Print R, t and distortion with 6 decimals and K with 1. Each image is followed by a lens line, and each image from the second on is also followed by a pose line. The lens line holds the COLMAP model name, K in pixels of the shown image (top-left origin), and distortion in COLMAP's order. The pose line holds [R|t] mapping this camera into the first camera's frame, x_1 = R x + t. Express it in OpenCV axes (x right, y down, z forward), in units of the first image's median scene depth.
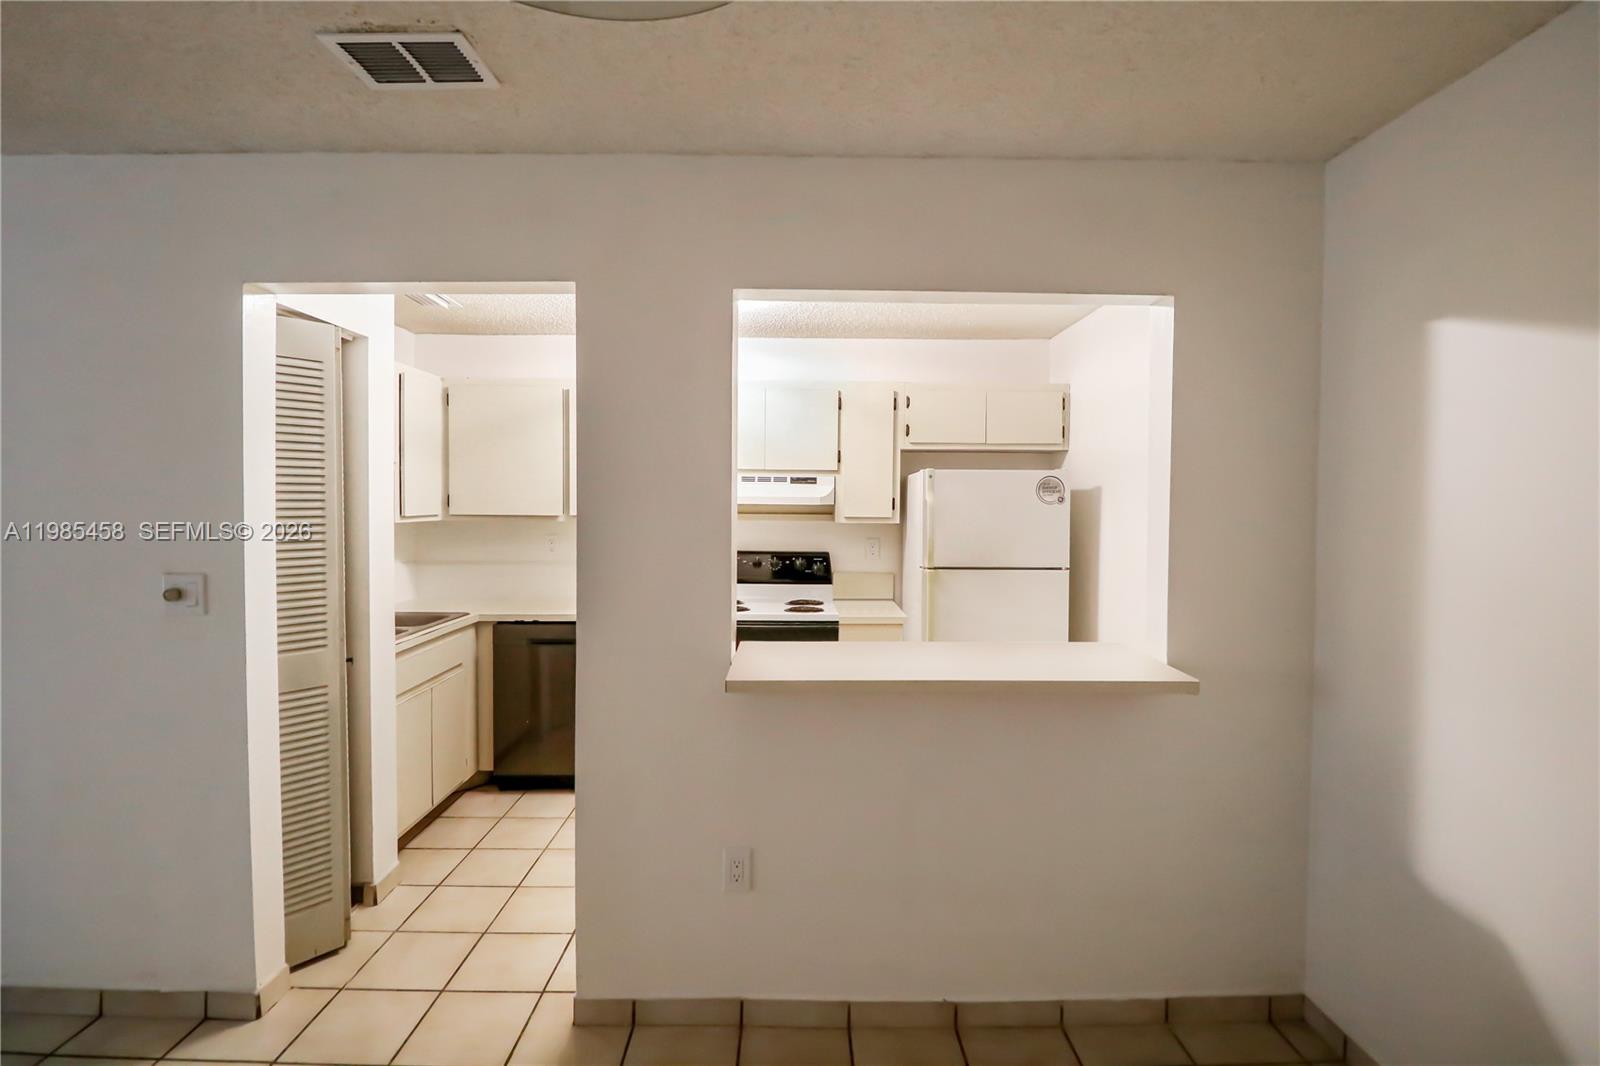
lens RADIAL K [[743.5, 0, 801.3], [0, 743.5, 513.1], [0, 0, 1]] dist [-0.000030, -0.013195]
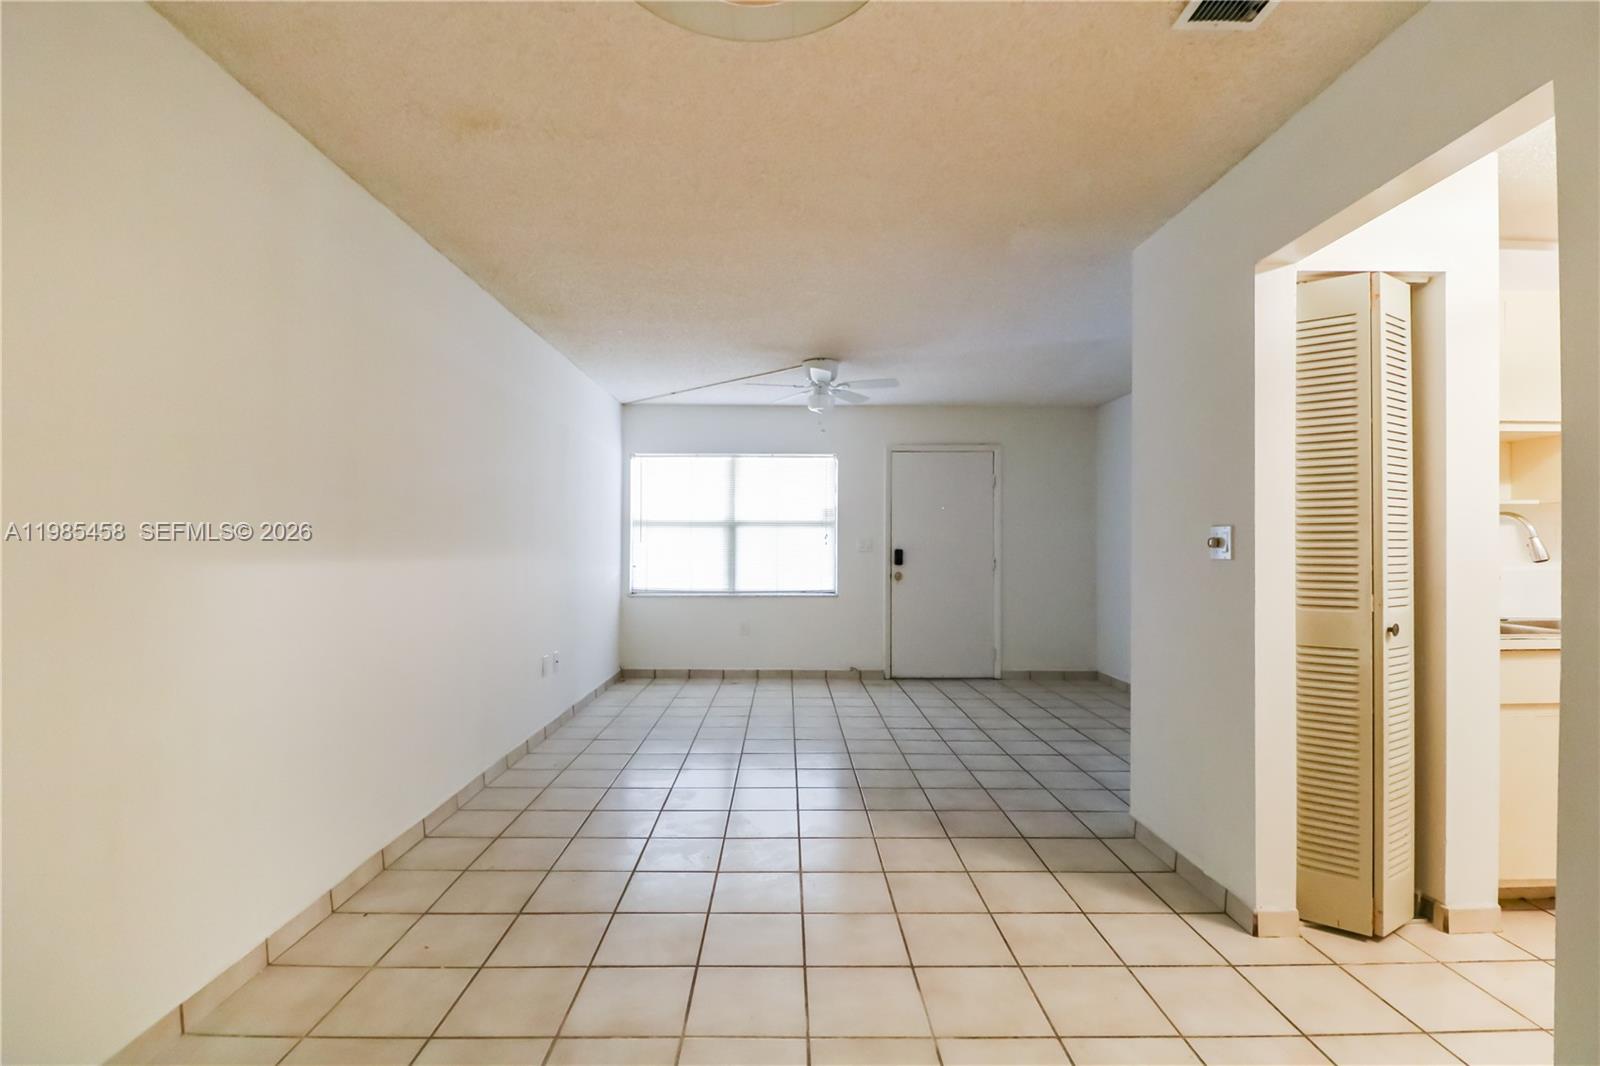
lens RADIAL K [[742.0, 0, 800.0], [0, 742.0, 533.0], [0, 0, 1]] dist [0.002169, 0.000687]
pose [[0.010920, -0.016906, -0.999797, 0.353372], [-0.015087, 0.999740, -0.017070, 0.122796], [0.999827, 0.015270, 0.010662, 0.305836]]
